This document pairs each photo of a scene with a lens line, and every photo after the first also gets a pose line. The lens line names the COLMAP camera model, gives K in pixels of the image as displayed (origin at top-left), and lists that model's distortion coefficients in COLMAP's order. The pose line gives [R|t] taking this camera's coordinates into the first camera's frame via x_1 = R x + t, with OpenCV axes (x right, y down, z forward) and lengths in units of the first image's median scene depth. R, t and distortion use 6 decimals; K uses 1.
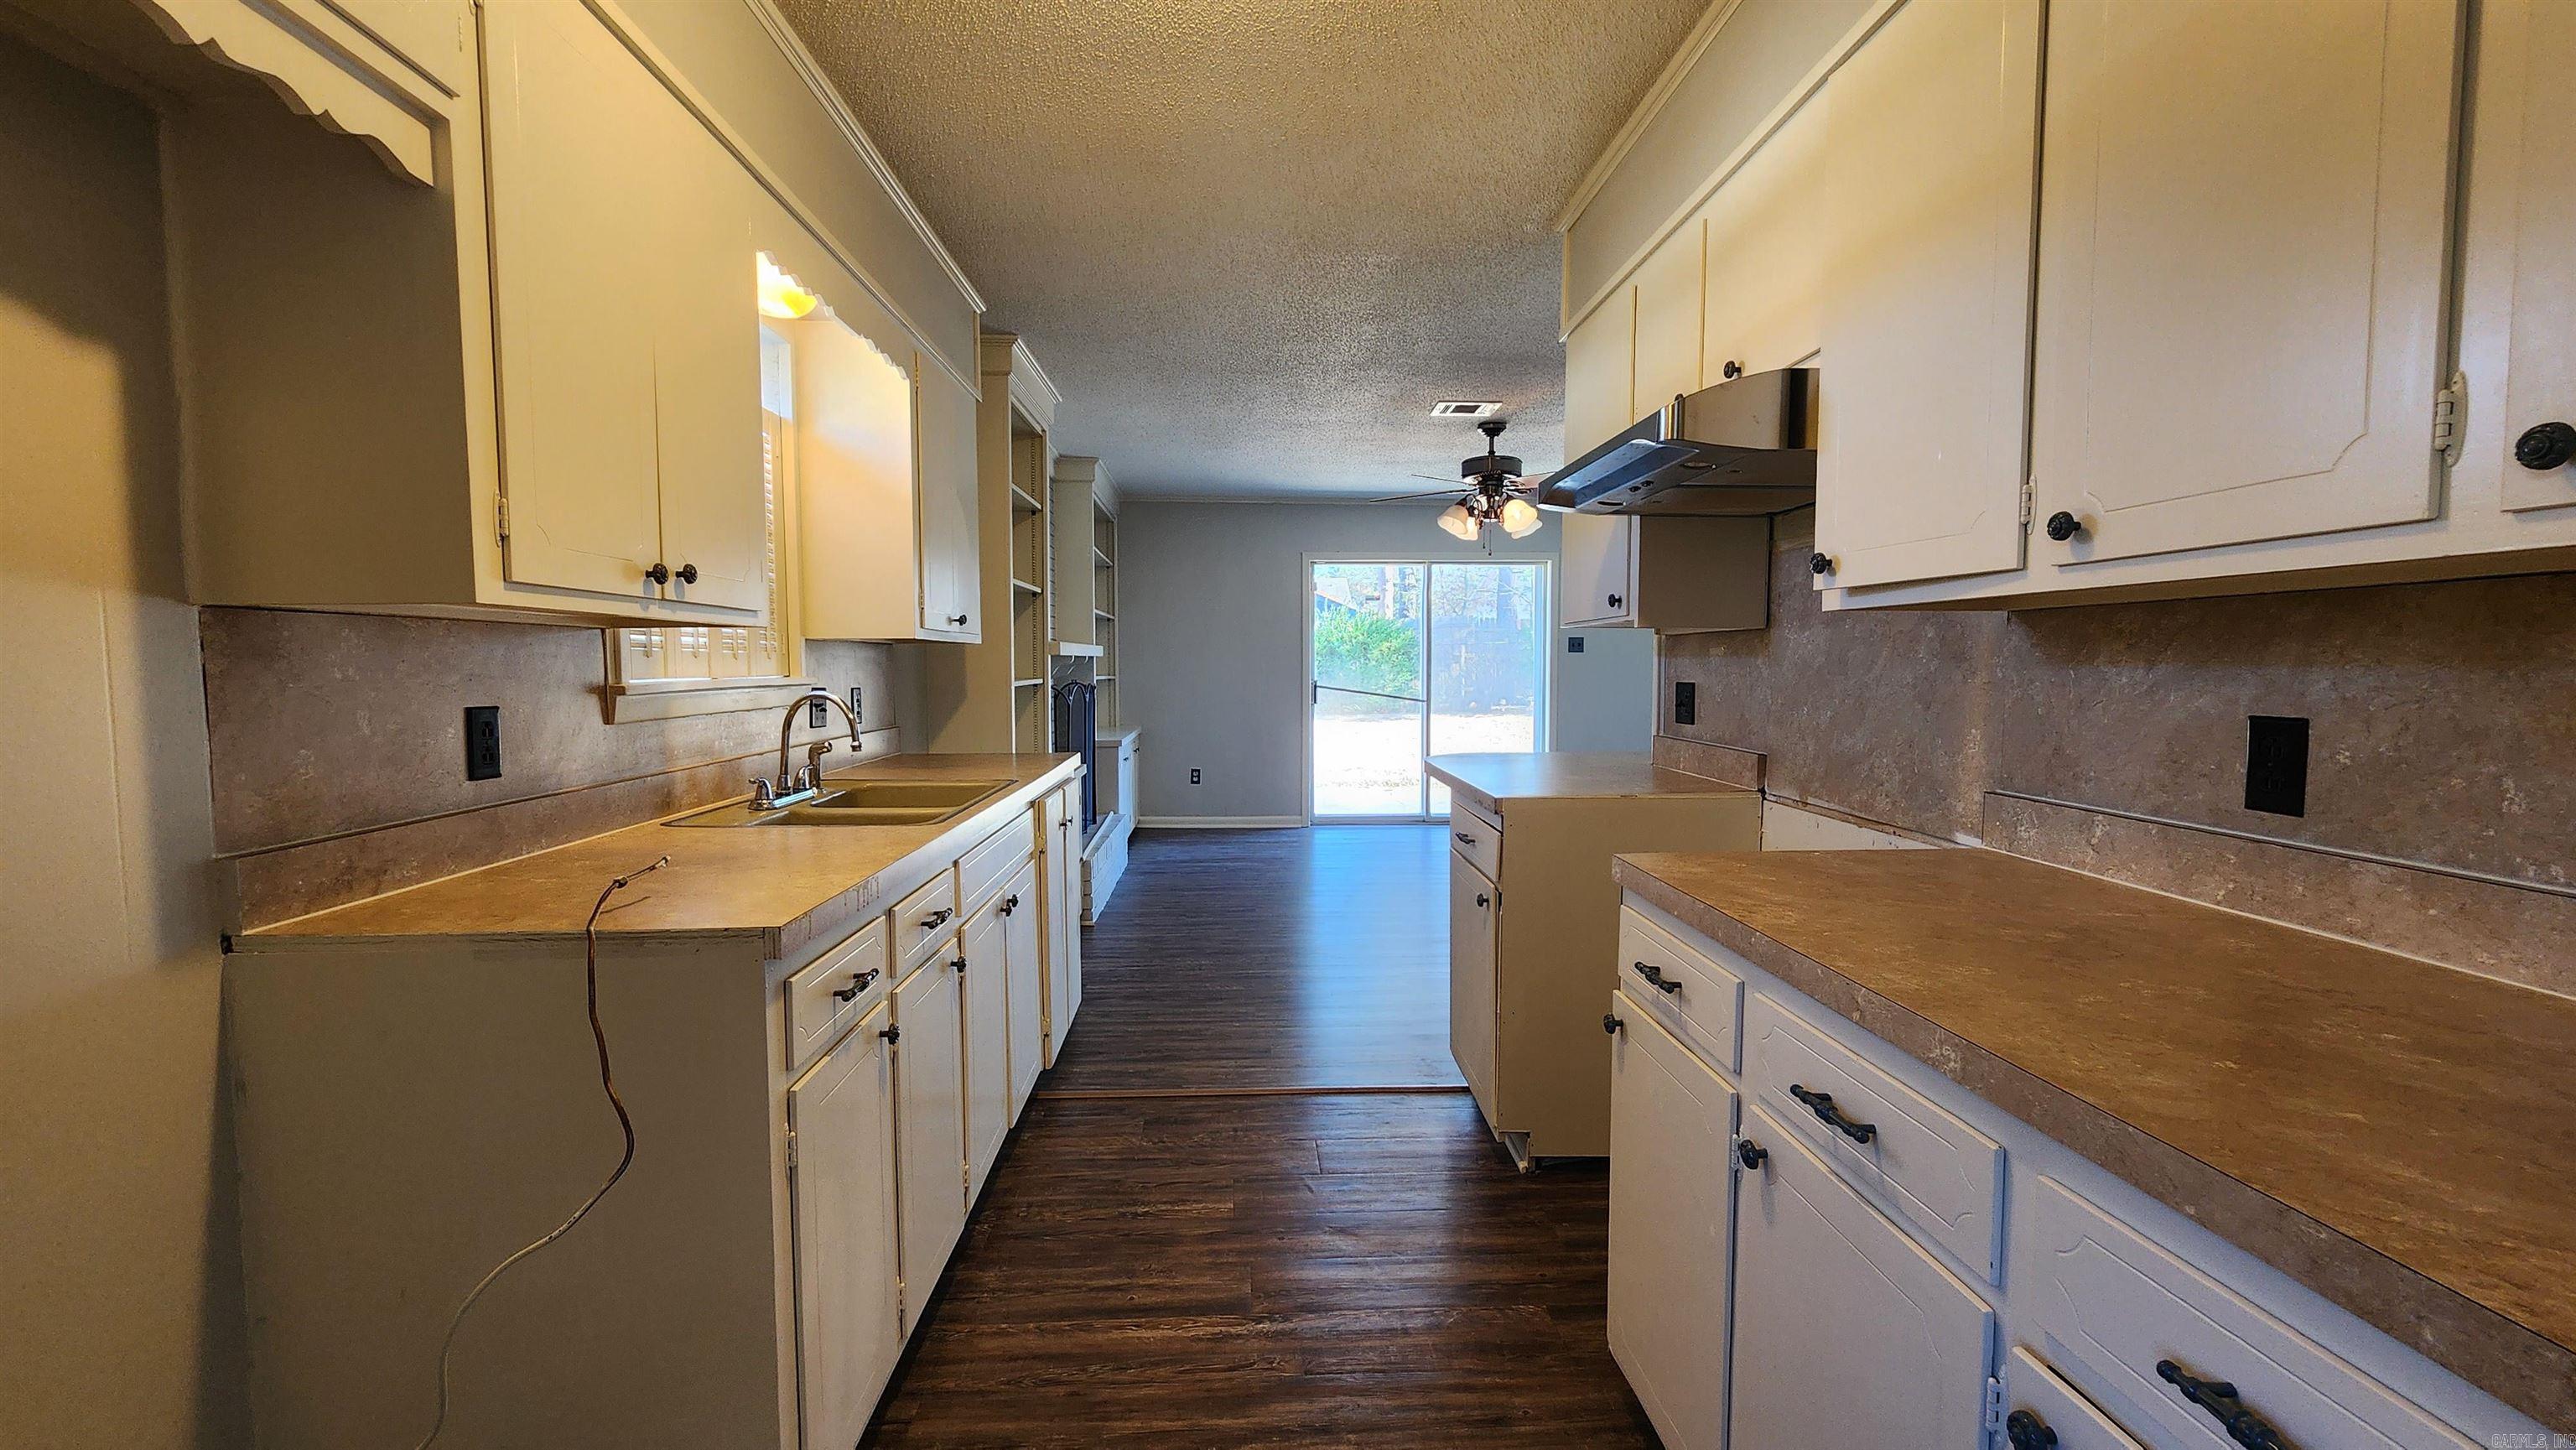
lens RADIAL K [[1048.1, 0, 1288.0], [0, 1048.1, 725.0], [0, 0, 1]] dist [-0.000217, -0.000038]
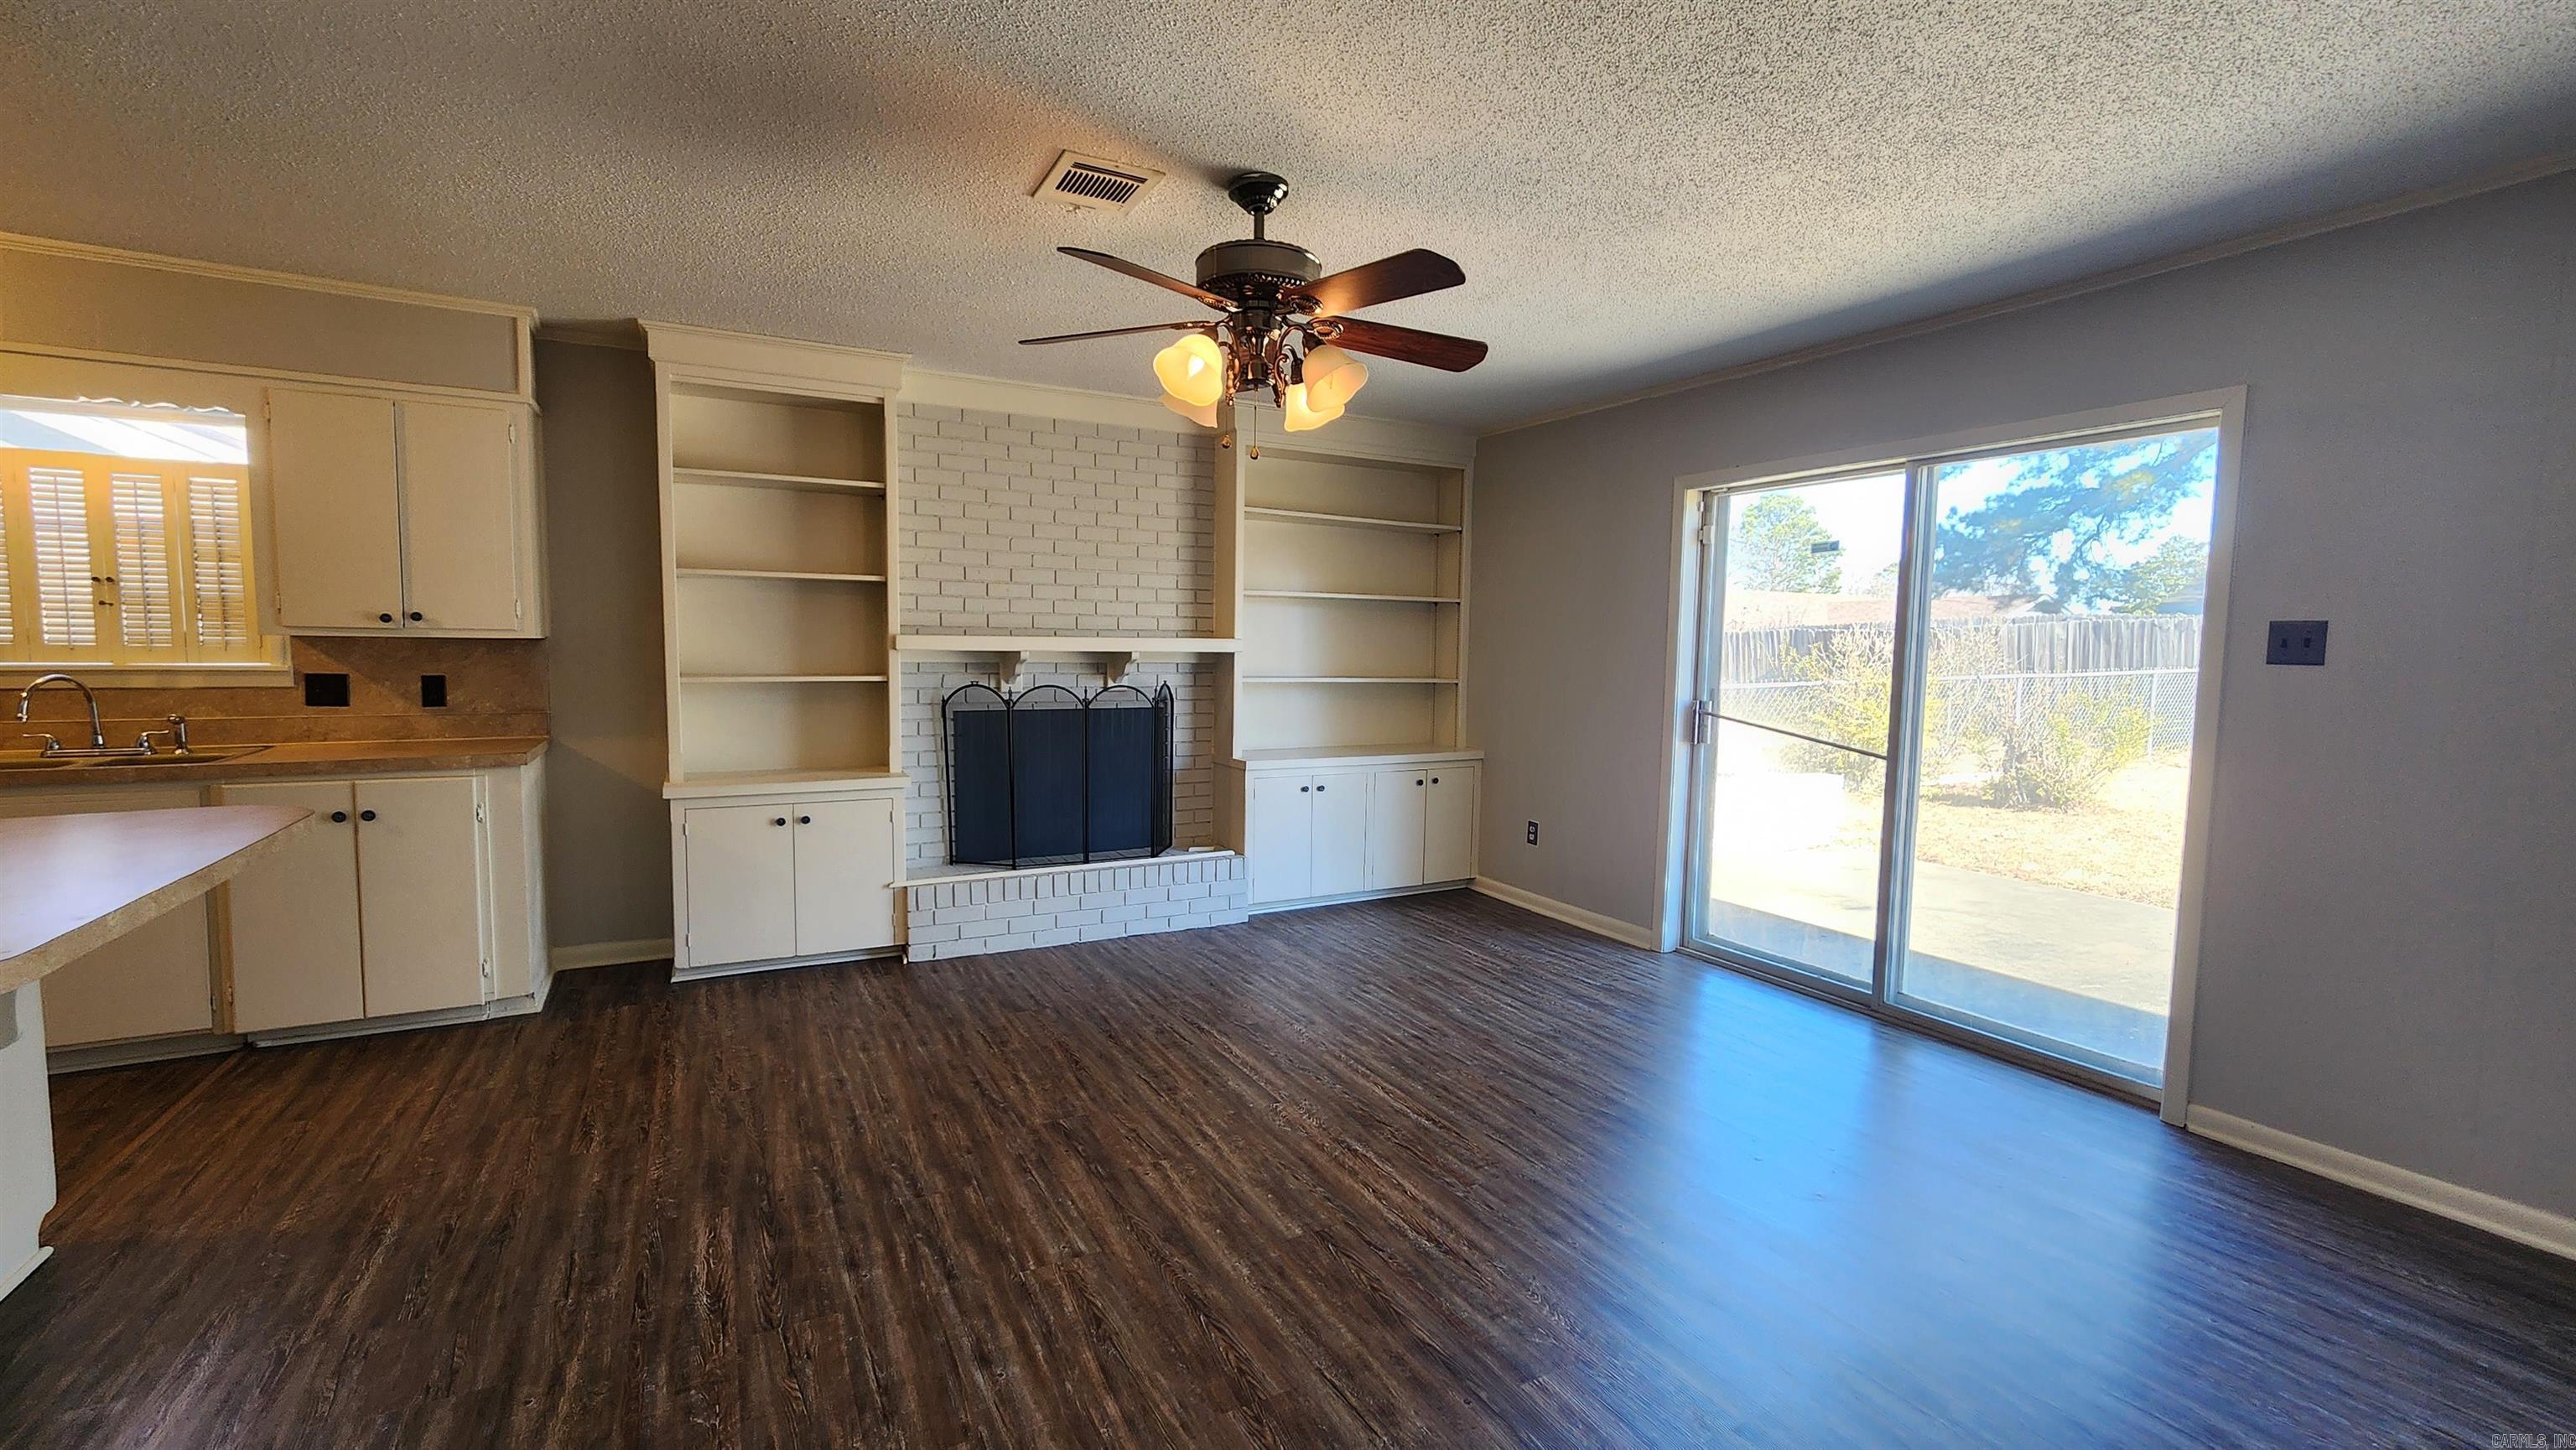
lens RADIAL K [[1048.1, 0, 1288.0], [0, 1048.1, 725.0], [0, 0, 1]] dist [-0.000217, -0.000038]
pose [[0.434642, 0.083376, -0.896736, 0.768698], [-0.069452, 0.995843, 0.058927, -0.082707], [0.897921, 0.036668, 0.438626, 0.962609]]
